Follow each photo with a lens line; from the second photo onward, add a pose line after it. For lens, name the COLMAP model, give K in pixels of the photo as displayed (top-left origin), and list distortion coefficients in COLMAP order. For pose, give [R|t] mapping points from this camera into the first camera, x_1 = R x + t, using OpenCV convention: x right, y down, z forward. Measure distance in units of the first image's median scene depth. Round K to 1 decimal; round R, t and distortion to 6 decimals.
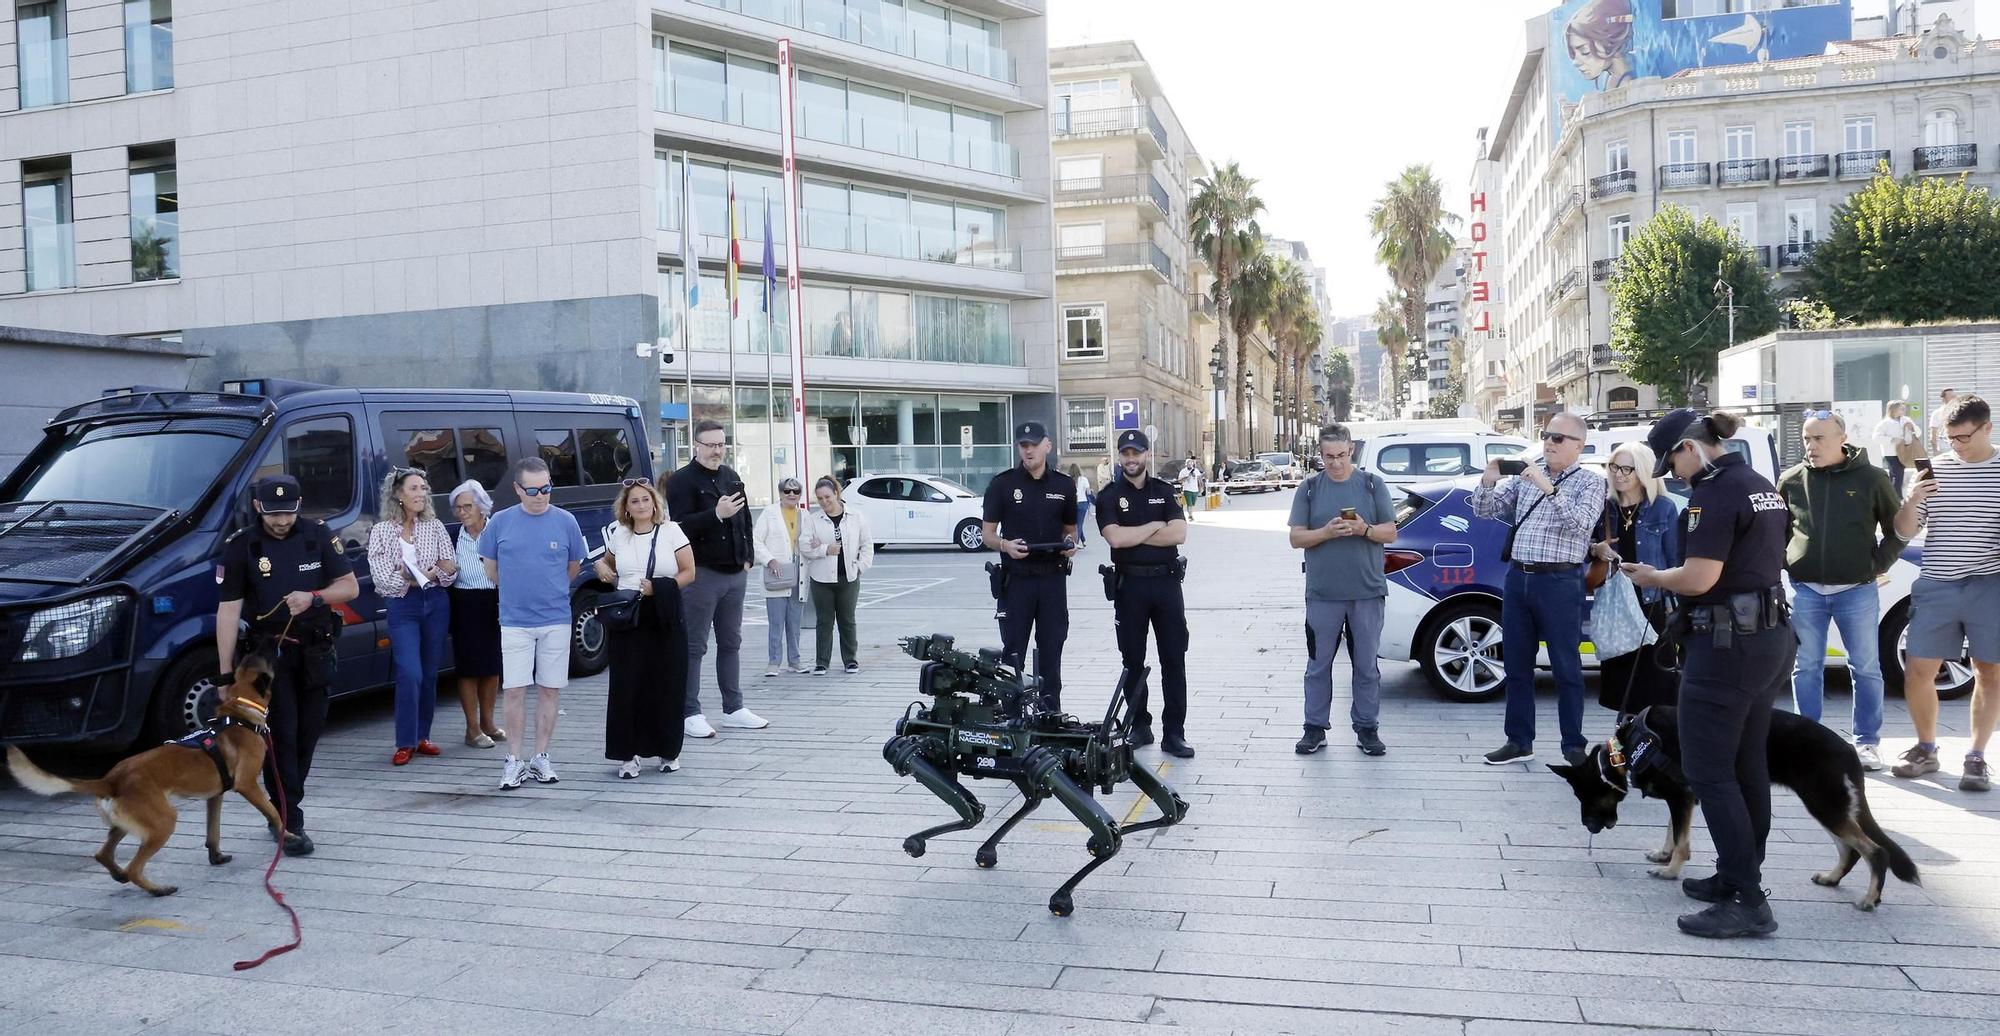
lens RADIAL K [[1420.8, 0, 967.6], [0, 1420.8, 512.5], [0, 0, 1]] dist [-0.096972, 0.072621]
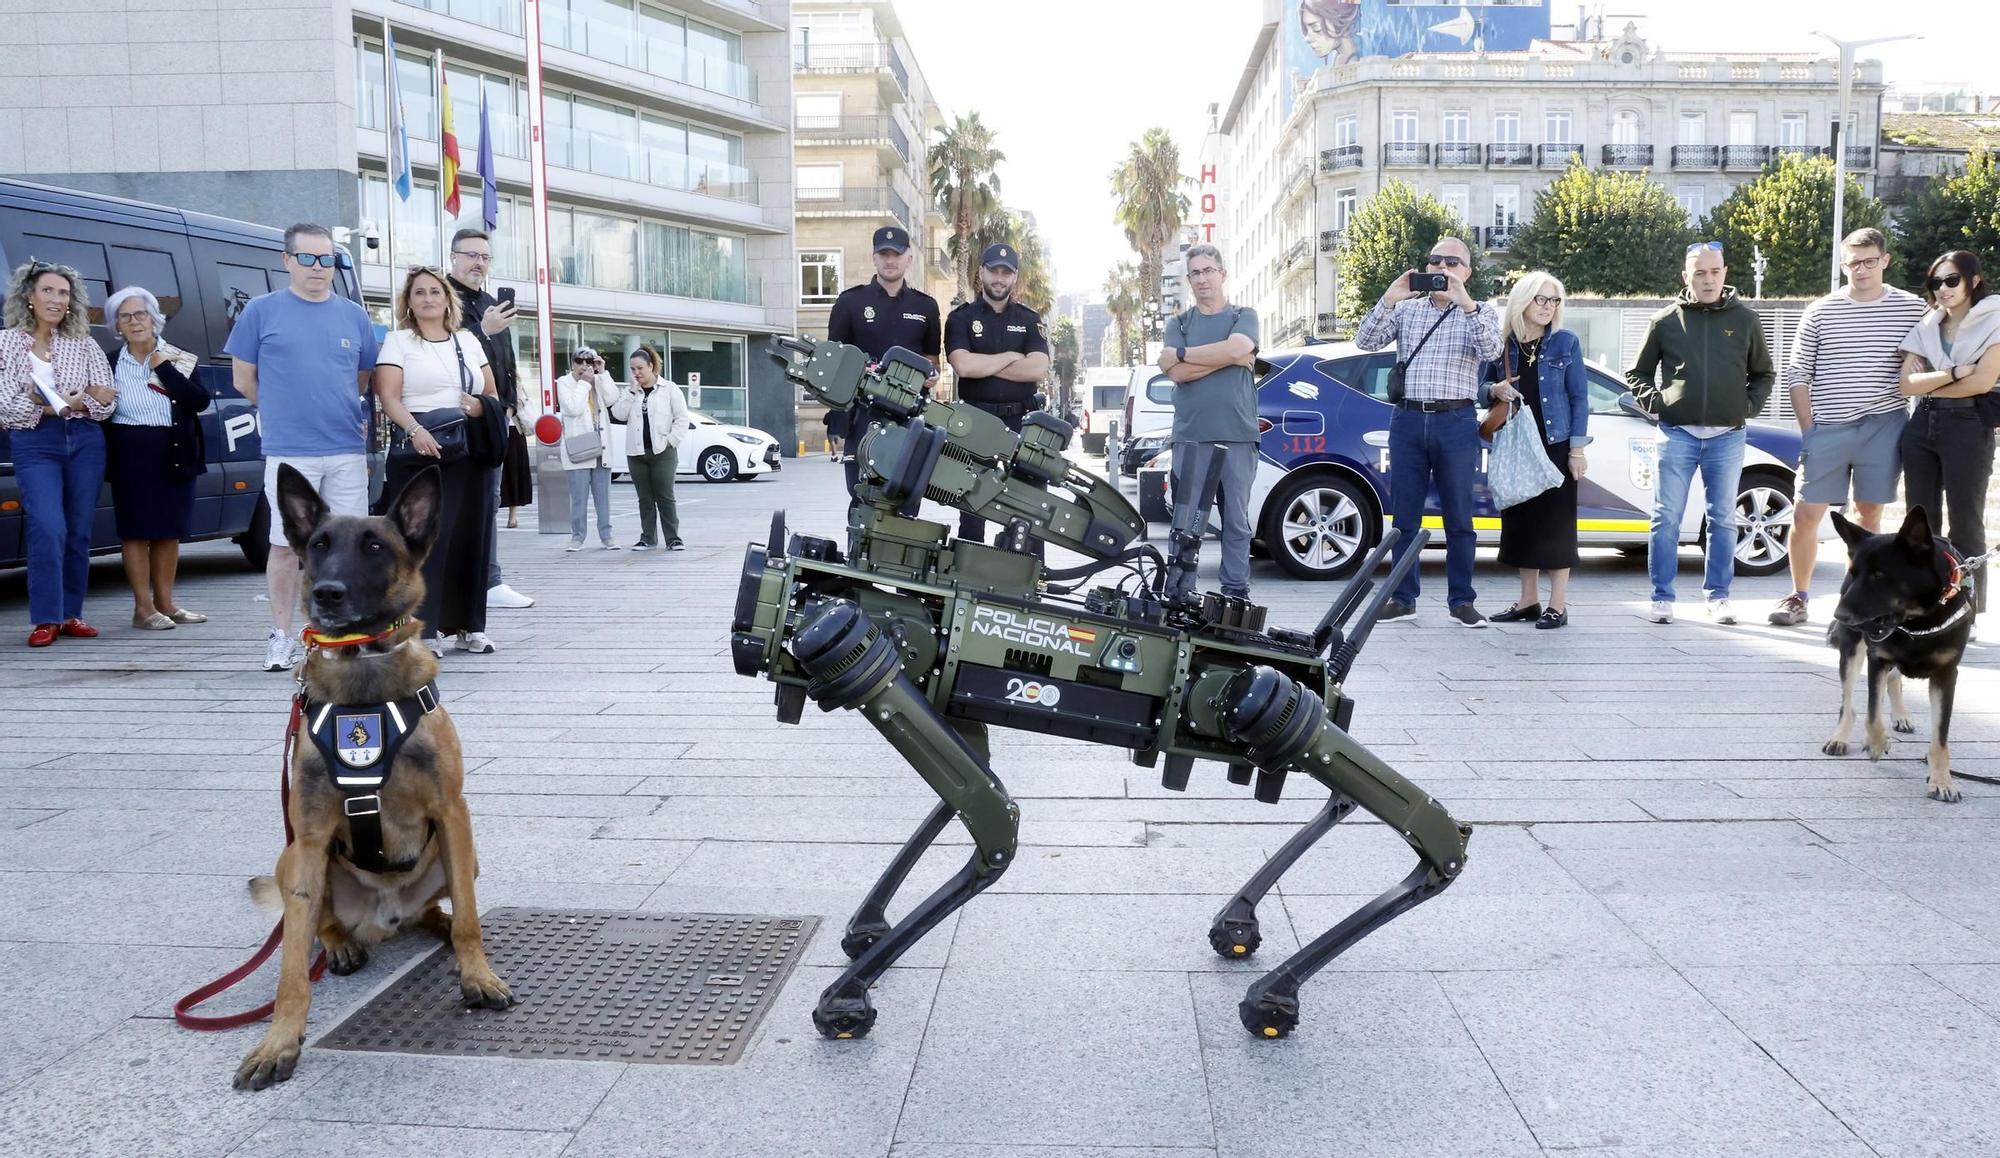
lens RADIAL K [[1442.1, 0, 1054.3], [0, 1442.1, 580.0], [0, 0, 1]] dist [-0.082231, 0.054637]
pose [[0.969336, 0.000104, 0.245740, -0.035734], [-0.018404, 0.997222, 0.072176, 0.049495], [-0.245050, -0.074486, 0.966645, 0.079883]]
